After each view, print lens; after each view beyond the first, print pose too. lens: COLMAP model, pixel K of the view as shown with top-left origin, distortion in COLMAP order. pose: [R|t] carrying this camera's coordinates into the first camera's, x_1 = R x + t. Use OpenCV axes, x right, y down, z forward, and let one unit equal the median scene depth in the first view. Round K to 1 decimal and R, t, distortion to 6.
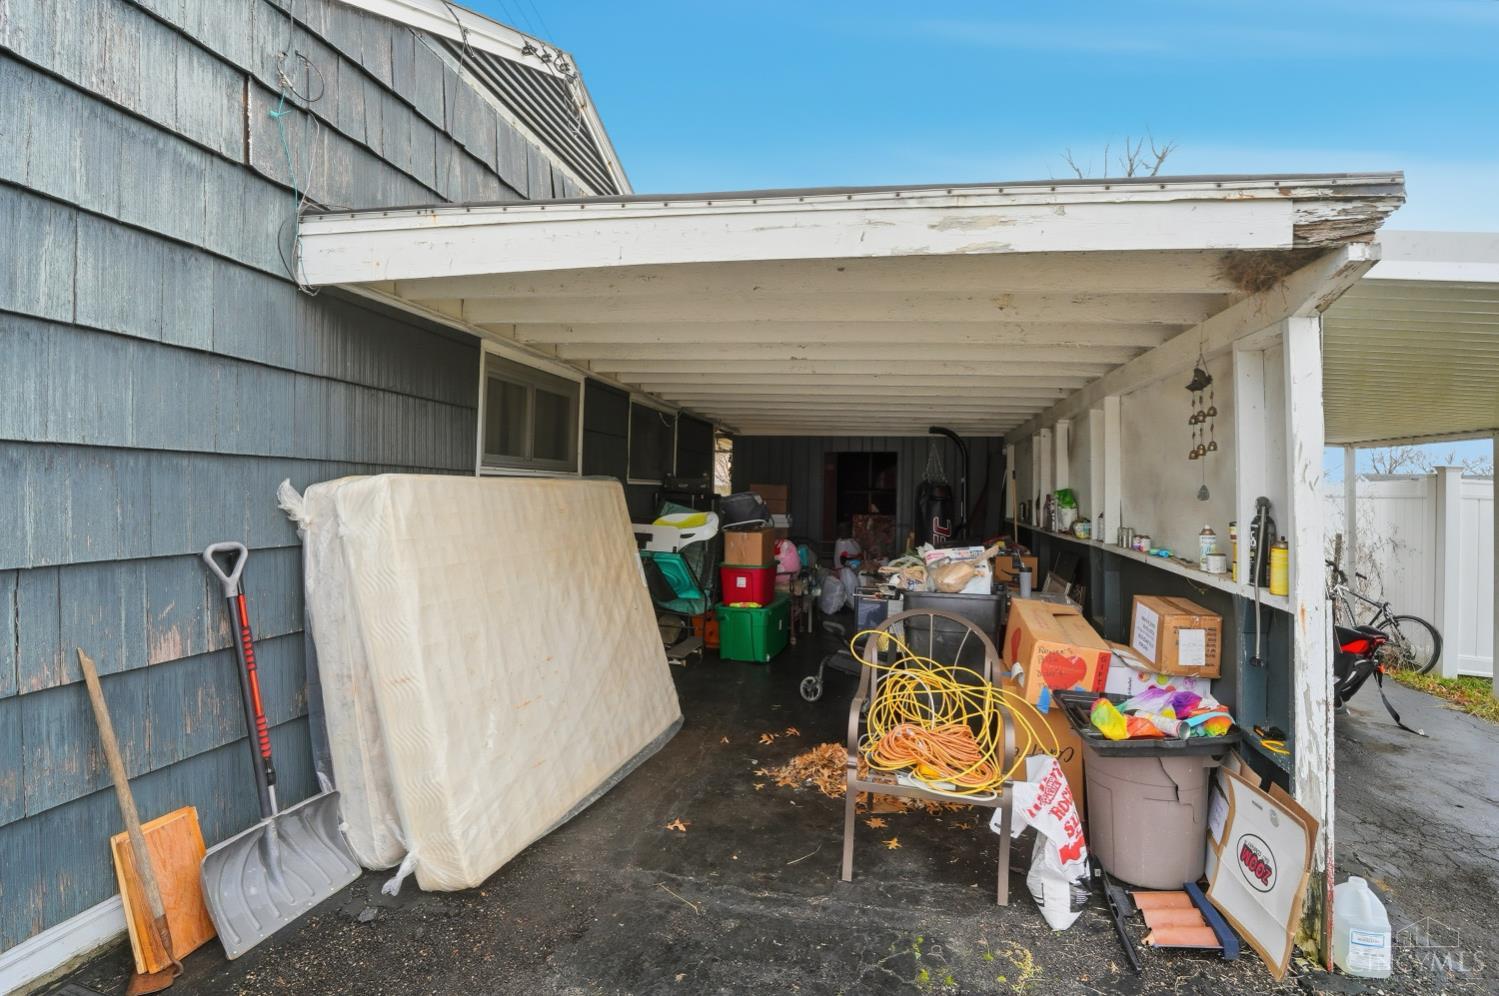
lens RADIAL K [[660.0, 0, 749.3], [0, 660.0, 456.4], [0, 0, 1]] dist [-0.043803, 0.010979]
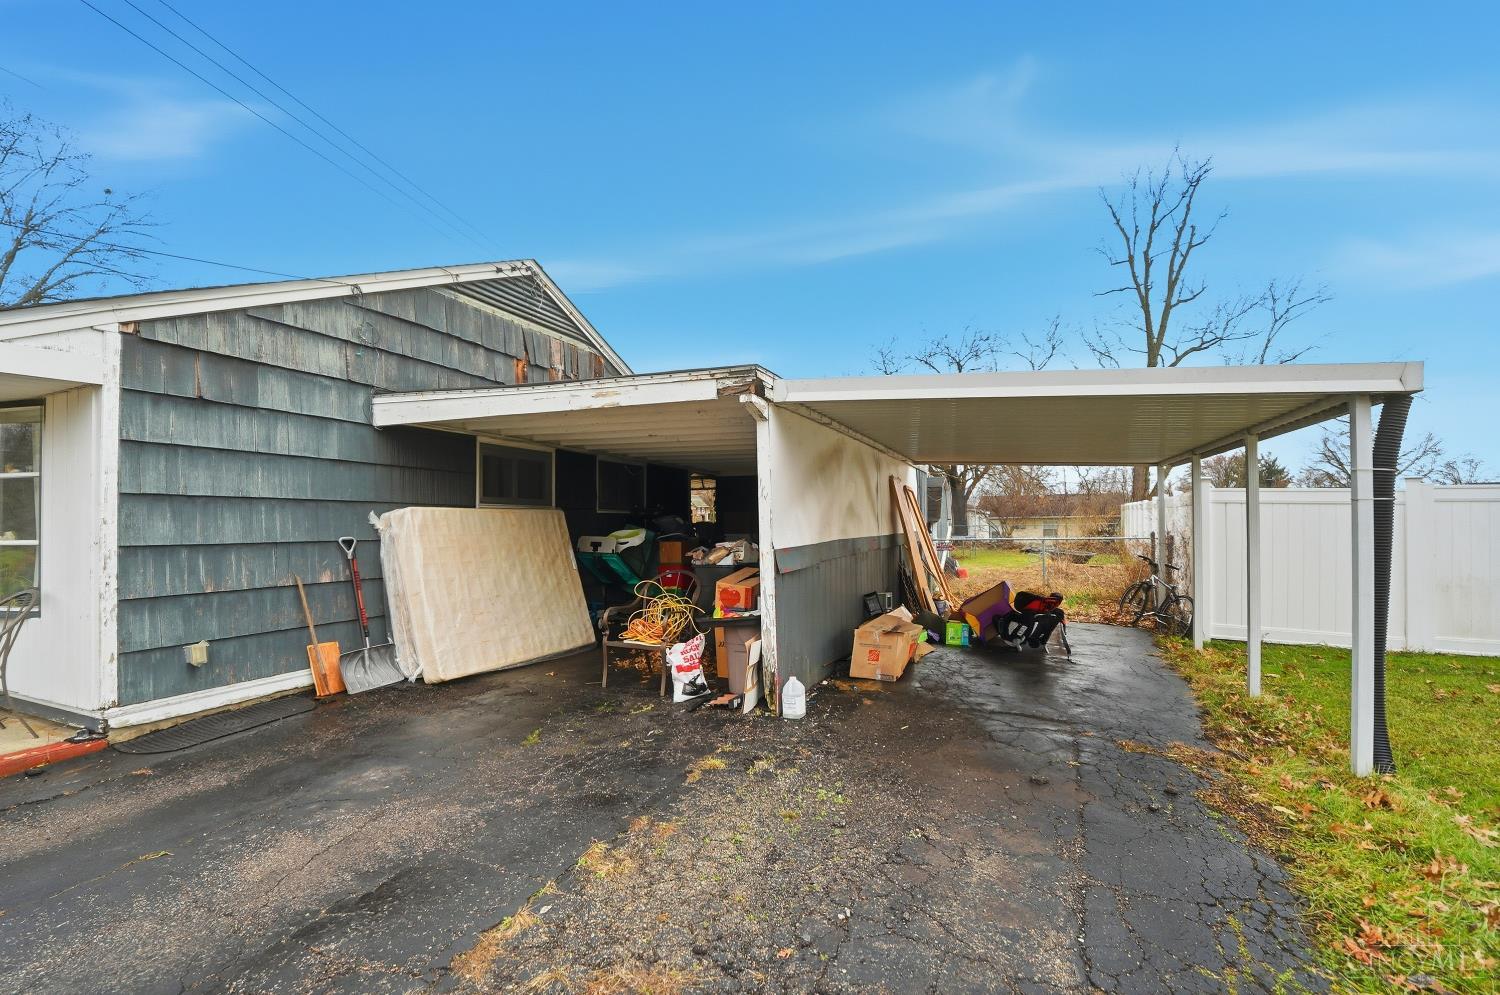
lens RADIAL K [[653.3, 0, 750.0], [0, 653.3, 497.5], [0, 0, 1]] dist [0.000348, -0.000079]
pose [[0.979387, -0.037084, -0.198557, 1.104013], [0.038396, 0.999259, 0.002758, 0.033528], [0.198308, -0.010325, 0.980085, -1.051716]]
